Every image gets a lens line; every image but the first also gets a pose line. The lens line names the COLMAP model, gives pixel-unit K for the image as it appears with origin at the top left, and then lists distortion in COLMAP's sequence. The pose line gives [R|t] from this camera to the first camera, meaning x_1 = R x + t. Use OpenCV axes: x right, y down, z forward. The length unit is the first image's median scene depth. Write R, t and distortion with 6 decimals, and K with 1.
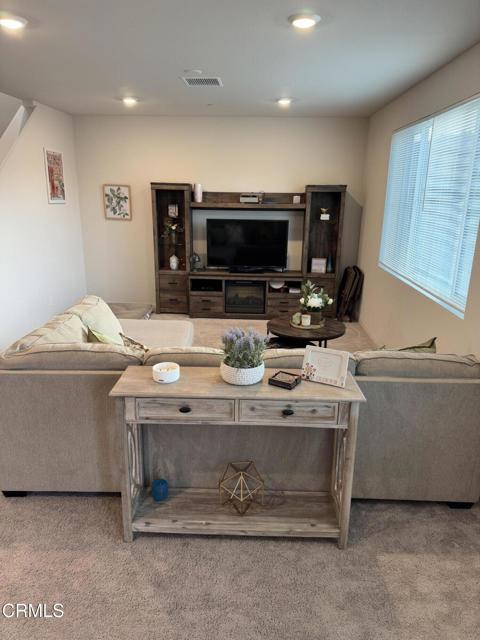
lens RADIAL K [[454.5, 0, 242.7], [0, 454.5, 320.8], [0, 0, 1]] dist [0.055531, -0.057959]
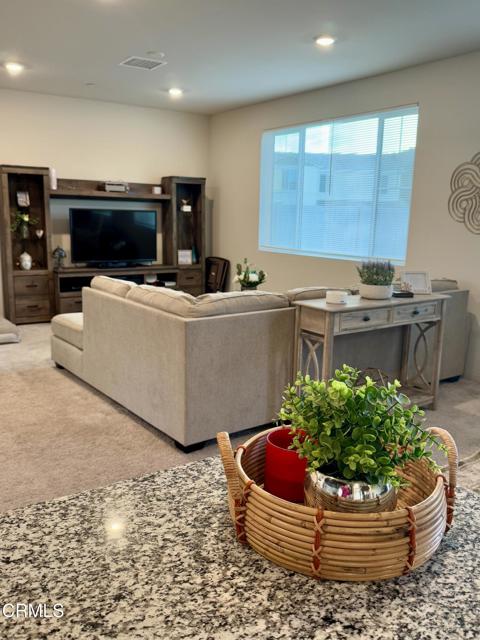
lens RADIAL K [[555.2, 0, 243.7], [0, 555.2, 321.3], [0, 0, 1]] dist [0.029465, -0.055359]
pose [[0.798282, -0.110628, 0.592037, -0.465864], [0.152230, 0.988130, -0.020619, 0.061669], [-0.582728, 0.106585, 0.805647, -0.030571]]
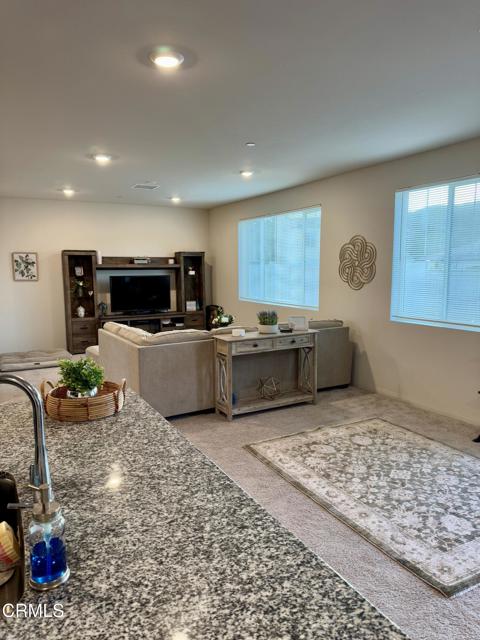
lens RADIAL K [[454.5, 0, 241.0], [0, 454.5, 318.7], [0, 0, 1]] dist [0.055531, -0.057959]
pose [[0.853848, -0.081646, 0.514079, -0.440440], [0.160430, 0.980821, -0.110689, 0.101674], [-0.495183, 0.176986, 0.850571, -0.284403]]
